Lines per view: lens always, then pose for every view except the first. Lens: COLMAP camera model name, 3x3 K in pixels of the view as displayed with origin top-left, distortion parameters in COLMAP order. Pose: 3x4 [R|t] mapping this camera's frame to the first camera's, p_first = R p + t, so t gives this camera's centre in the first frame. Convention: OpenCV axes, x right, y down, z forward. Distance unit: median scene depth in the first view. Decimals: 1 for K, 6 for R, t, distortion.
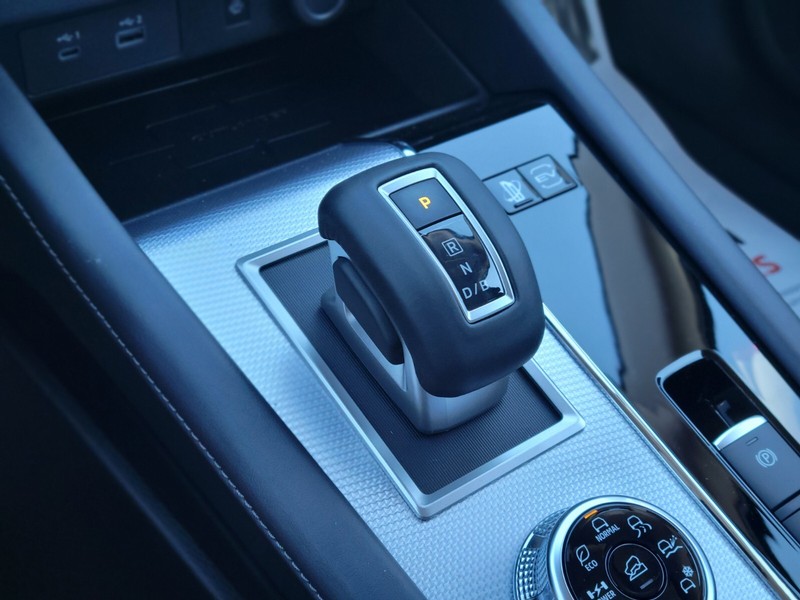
lens RADIAL K [[1168.4, 0, 400.0], [0, 1168.4, 300.0], [0, 0, 1]] dist [0.090734, -0.019348]
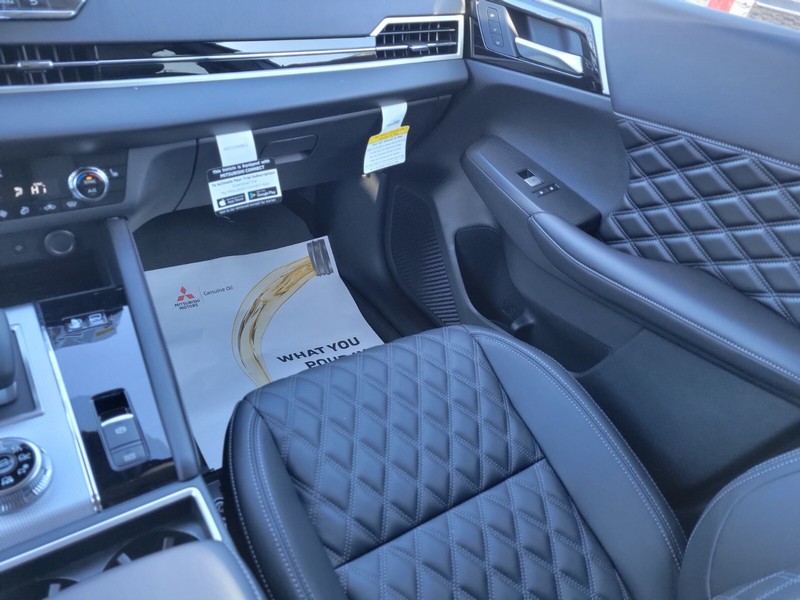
lens RADIAL K [[598.1, 0, 404.0], [0, 598.1, 302.9], [0, 0, 1]] dist [0.056222, -0.041075]
pose [[0.997860, 0.052193, -0.039398, 0.968239], [-0.057067, 0.989216, -0.134887, -0.000127], [0.031933, 0.136847, 0.990077, -0.341205]]
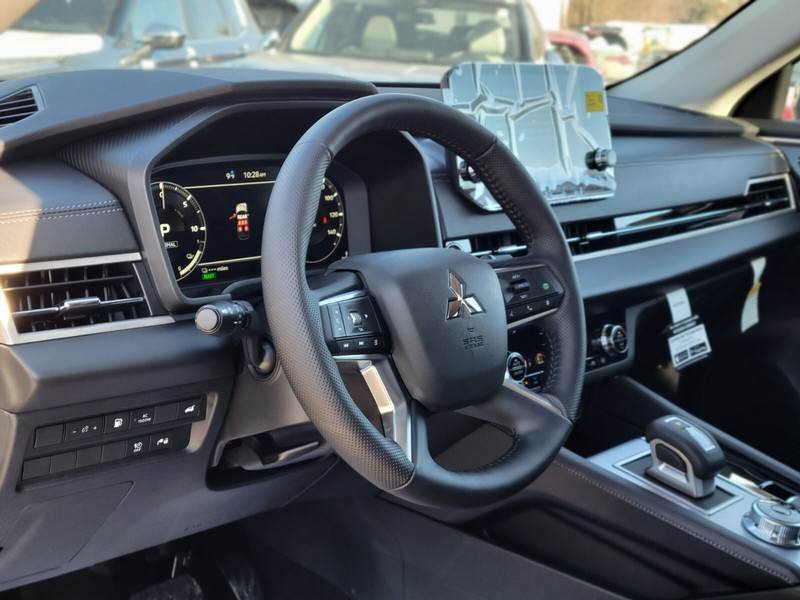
lens RADIAL K [[1168.4, 0, 400.0], [0, 1168.4, 300.0], [0, 0, 1]] dist [0.090734, -0.019348]
pose [[0.982846, -0.113376, 0.145460, -1.019450], [0.172619, 0.843190, -0.509149, 0.996244], [-0.064926, 0.525525, 0.848297, -1.621913]]
